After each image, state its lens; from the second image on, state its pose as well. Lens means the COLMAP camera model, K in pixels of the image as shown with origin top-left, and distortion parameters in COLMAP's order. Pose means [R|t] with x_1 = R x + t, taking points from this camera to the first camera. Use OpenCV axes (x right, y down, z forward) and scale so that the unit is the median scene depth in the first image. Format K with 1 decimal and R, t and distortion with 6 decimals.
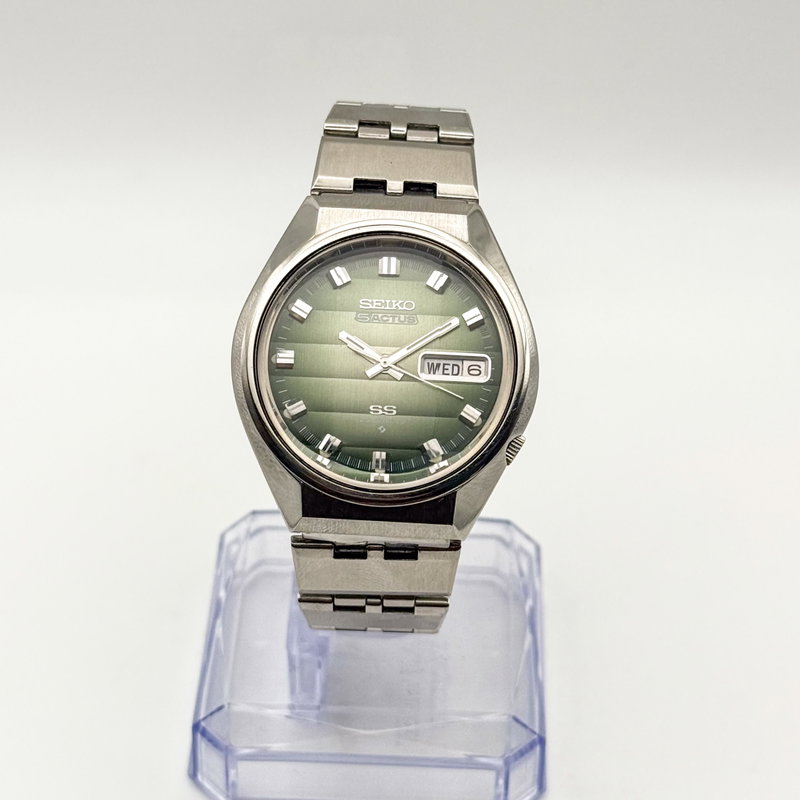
lens RADIAL K [[2162.1, 0, 400.5], [0, 2162.1, 399.2], [0, 0, 1]] dist [0.029846, 0.000000]
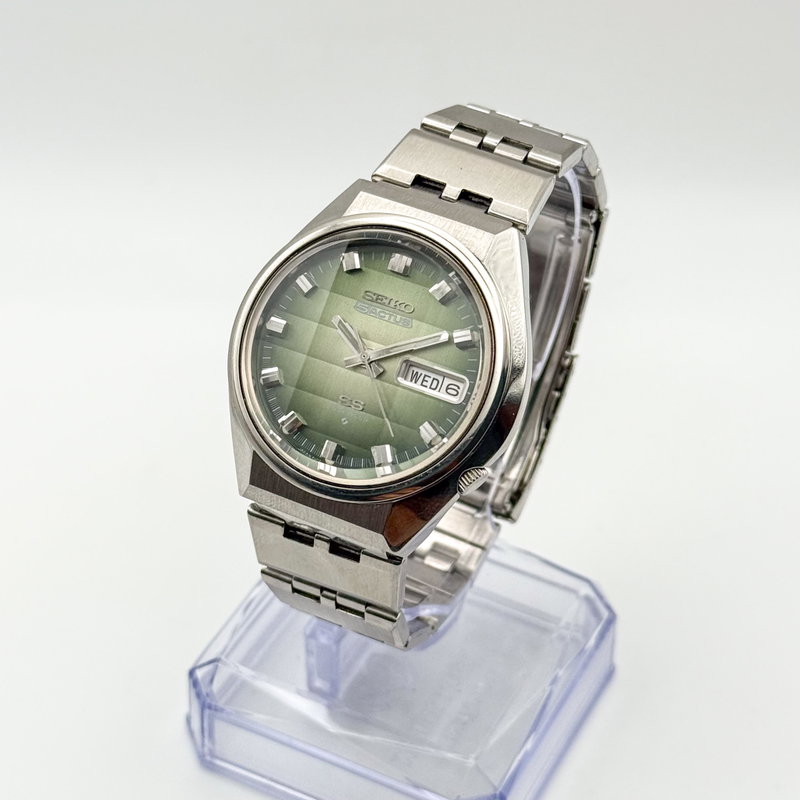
lens RADIAL K [[2162.1, 0, 402.0], [0, 2162.1, 400.4], [0, 0, 1]] dist [0.029846, 0.000000]
pose [[0.907615, 0.267453, -0.323581, 0.323203], [-0.274031, 0.961370, 0.025980, -0.027308], [0.318029, 0.065092, 0.945844, 0.074674]]
